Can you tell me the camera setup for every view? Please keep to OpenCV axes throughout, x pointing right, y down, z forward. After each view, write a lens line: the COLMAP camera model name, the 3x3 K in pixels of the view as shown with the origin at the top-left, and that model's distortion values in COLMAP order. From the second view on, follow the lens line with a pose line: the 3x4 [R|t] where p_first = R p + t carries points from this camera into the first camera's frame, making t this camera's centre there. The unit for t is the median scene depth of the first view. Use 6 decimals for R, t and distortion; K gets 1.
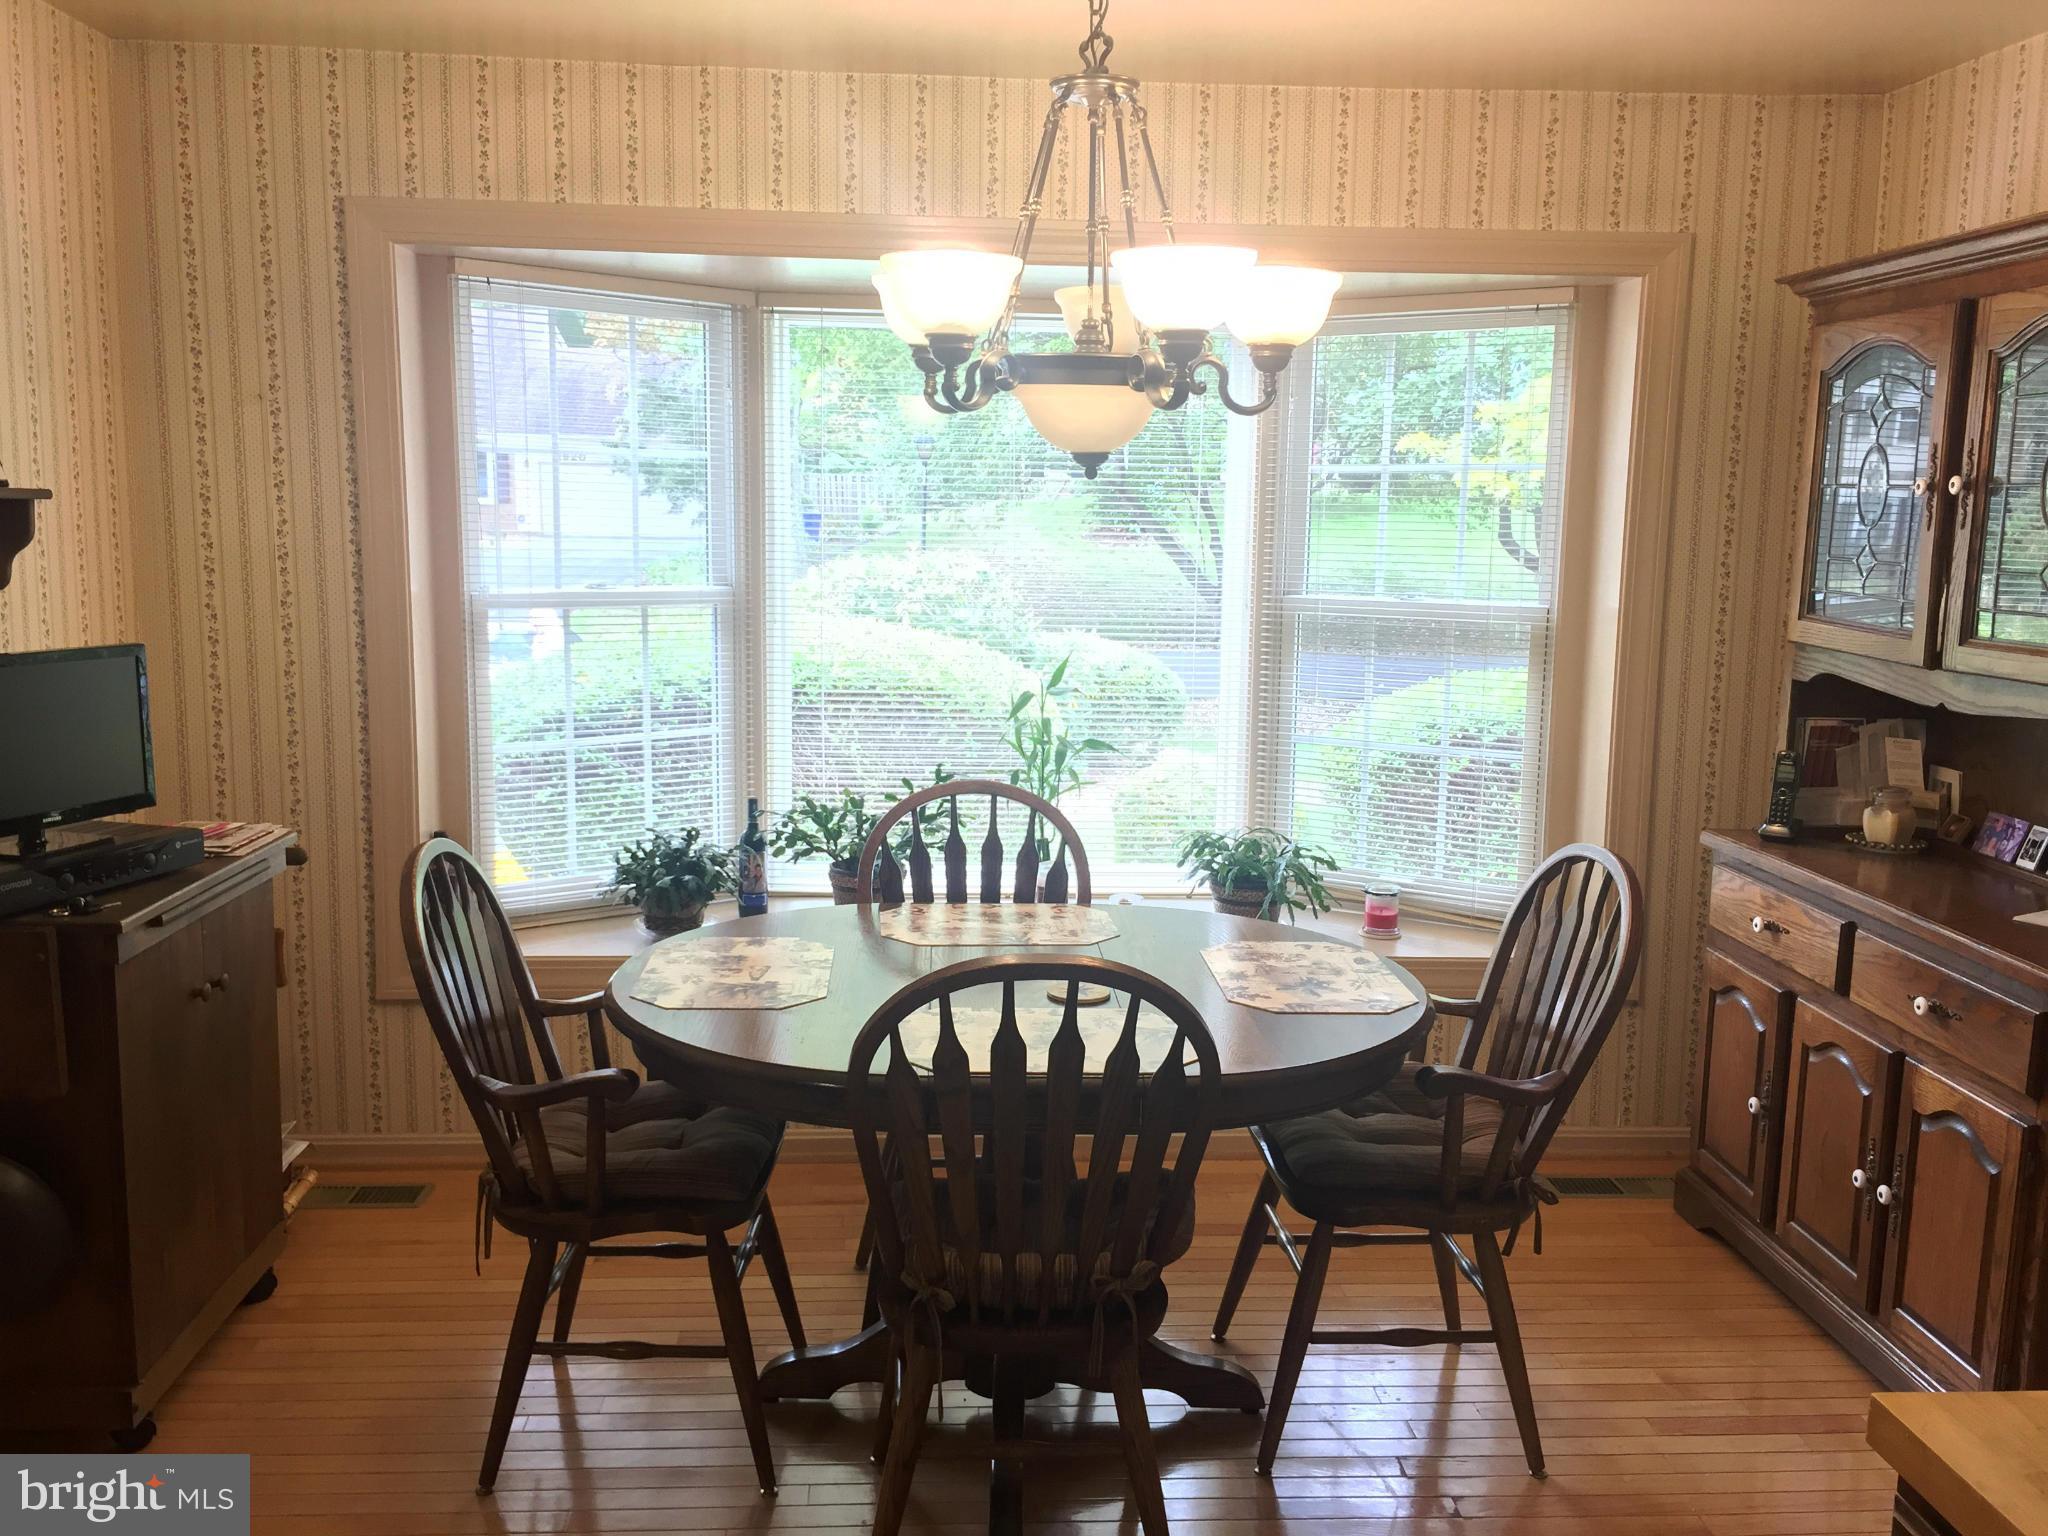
lens RADIAL K [[1712.4, 0, 1024.2], [0, 1712.4, 751.9], [0, 0, 1]] dist [0.062657, -0.058779]
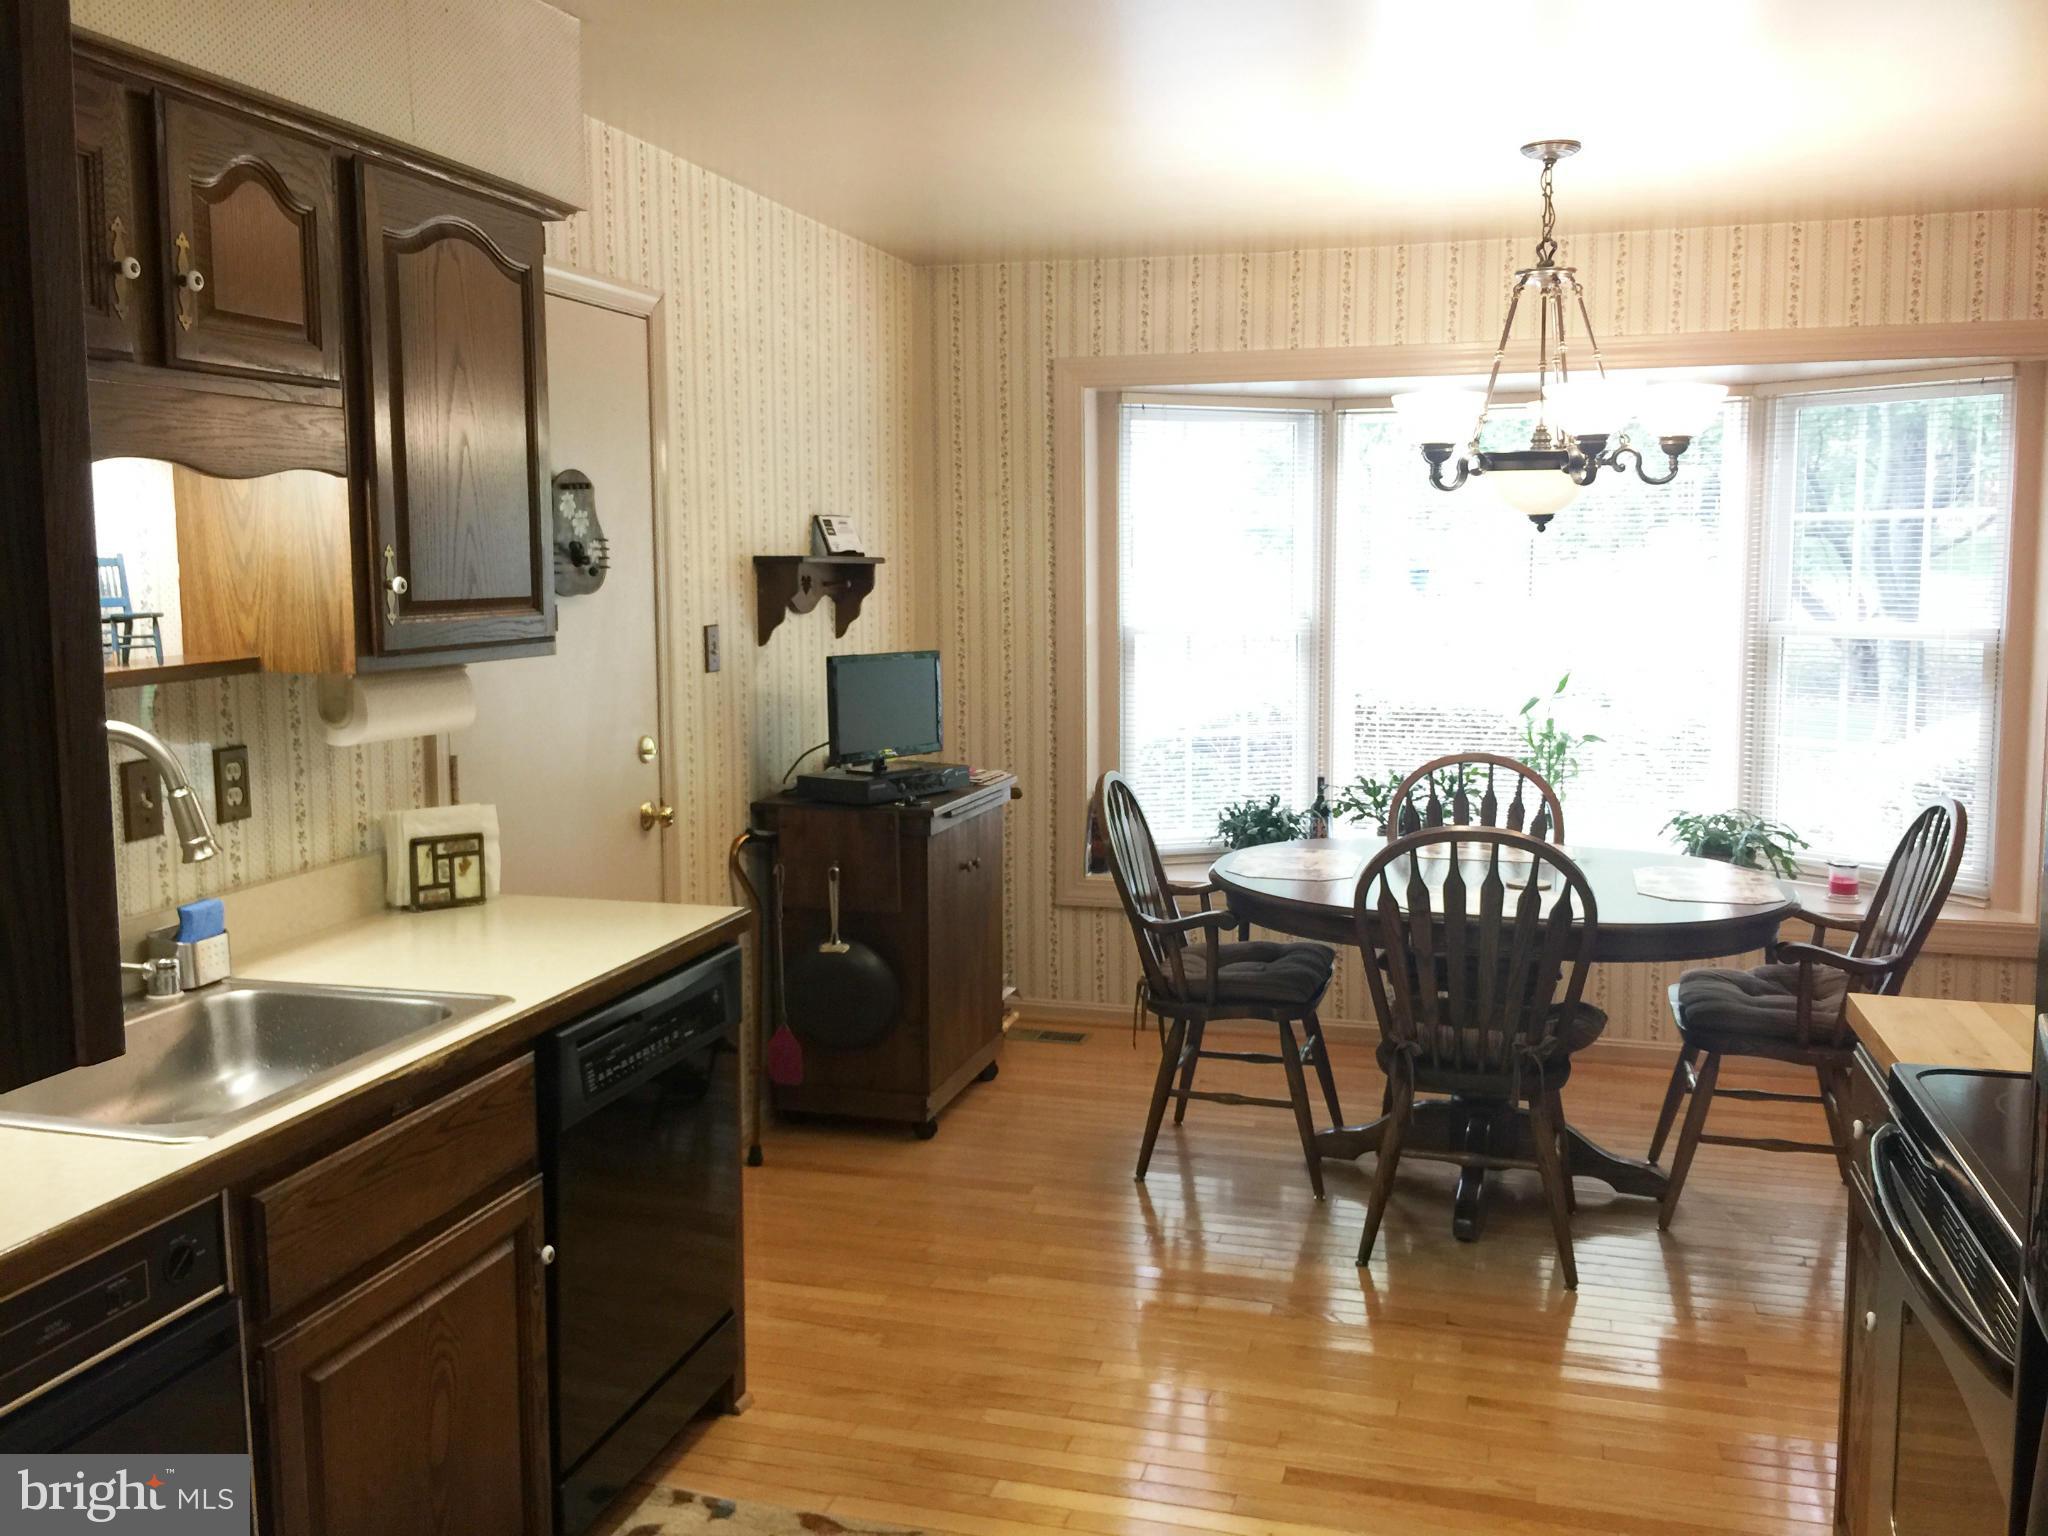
lens RADIAL K [[1712.4, 0, 1031.9], [0, 1712.4, 704.3], [0, 0, 1]] dist [0.062657, -0.058779]
pose [[0.940725, 0.008611, -0.339060, 0.092151], [-0.029512, 0.997964, -0.056535, 0.059886], [0.337883, 0.063191, 0.939065, -0.371706]]
